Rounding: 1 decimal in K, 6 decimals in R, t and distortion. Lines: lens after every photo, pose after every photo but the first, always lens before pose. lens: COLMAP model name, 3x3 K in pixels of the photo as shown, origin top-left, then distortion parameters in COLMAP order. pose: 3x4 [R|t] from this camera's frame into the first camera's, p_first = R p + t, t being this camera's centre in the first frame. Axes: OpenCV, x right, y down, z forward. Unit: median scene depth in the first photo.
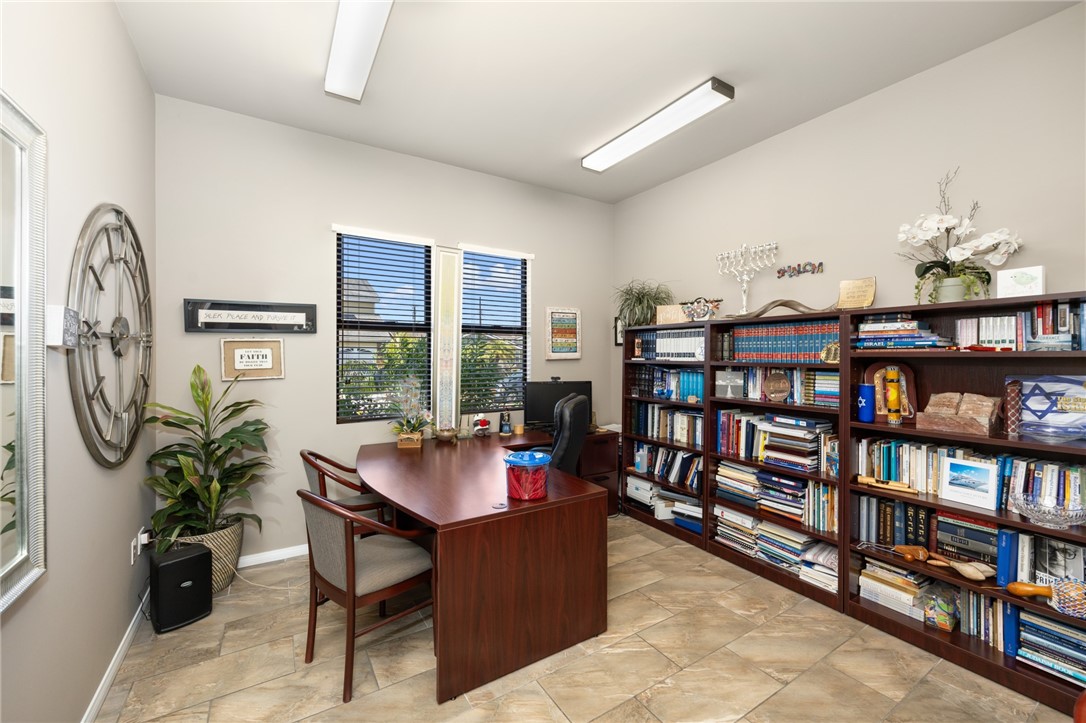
lens RADIAL K [[437.2, 0, 546.7], [0, 437.2, 357.7], [0, 0, 1]] dist [0.002076, 0.000320]
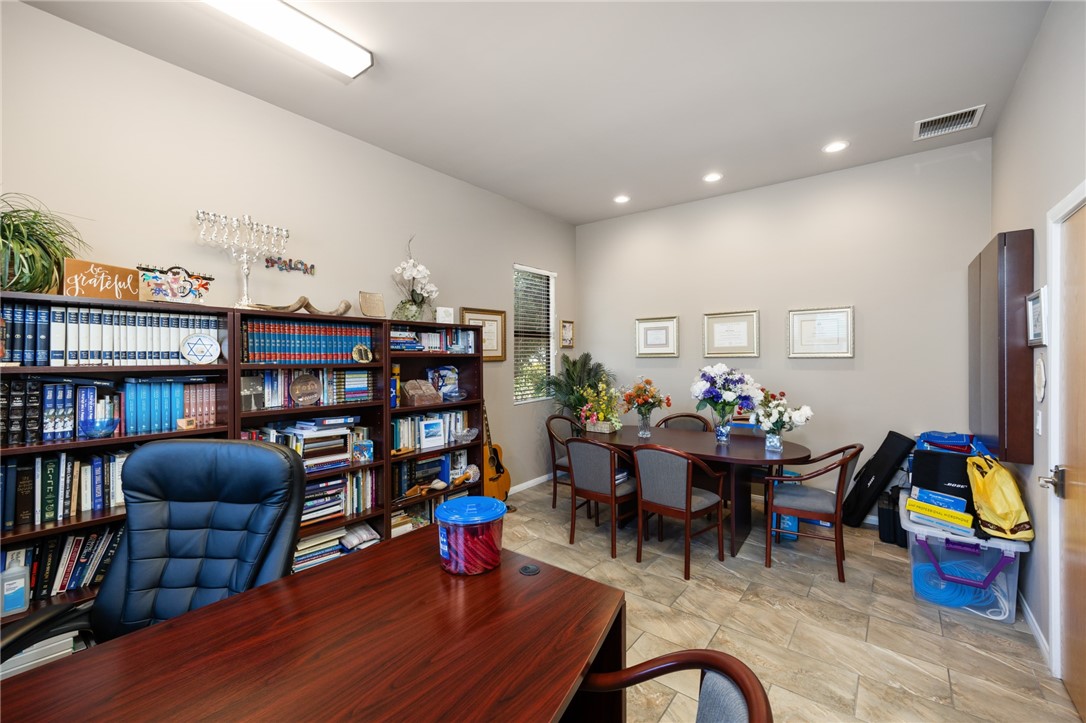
lens RADIAL K [[437.2, 0, 545.7], [0, 437.2, 358.4], [0, 0, 1]] dist [0.002076, 0.000320]
pose [[-0.323562, -0.007673, 0.946176, -0.491727], [0.003941, 0.999948, 0.009456, -0.006161], [-0.946199, 0.006789, -0.323514, 0.773202]]
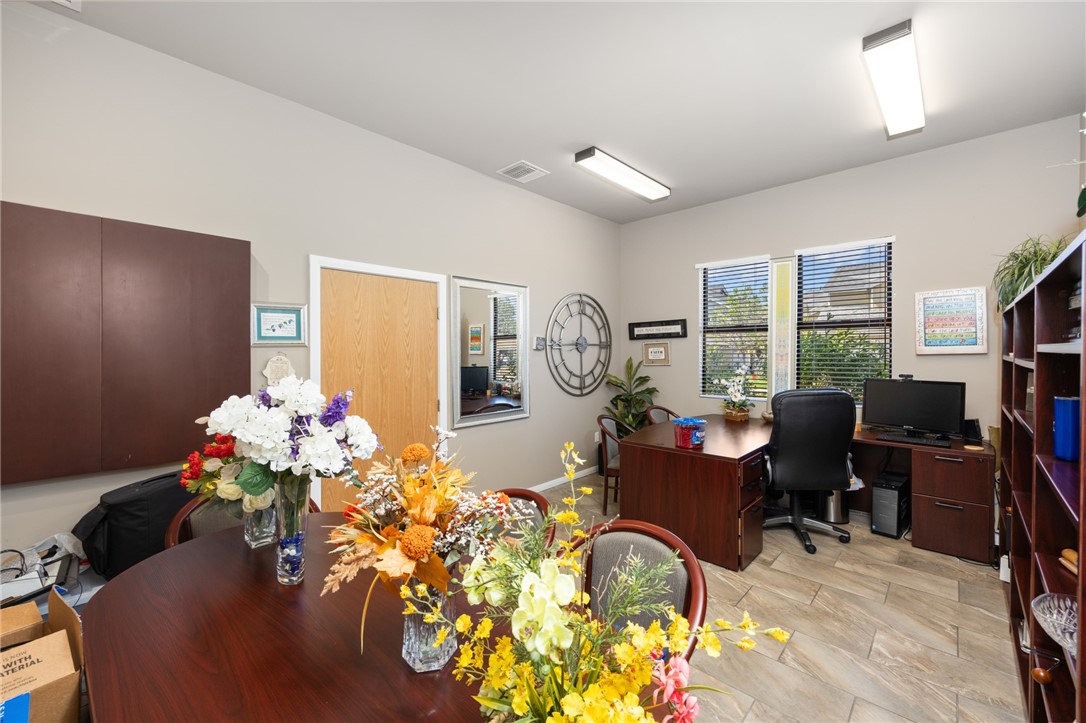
lens RADIAL K [[437.2, 0, 543.8], [0, 437.2, 356.2], [0, 0, 1]] dist [0.002076, 0.000320]
pose [[0.248989, 0.003649, -0.968499, 1.063737], [-0.001732, 0.999993, 0.003323, 0.009593], [0.968505, 0.000850, 0.248994, 0.145082]]
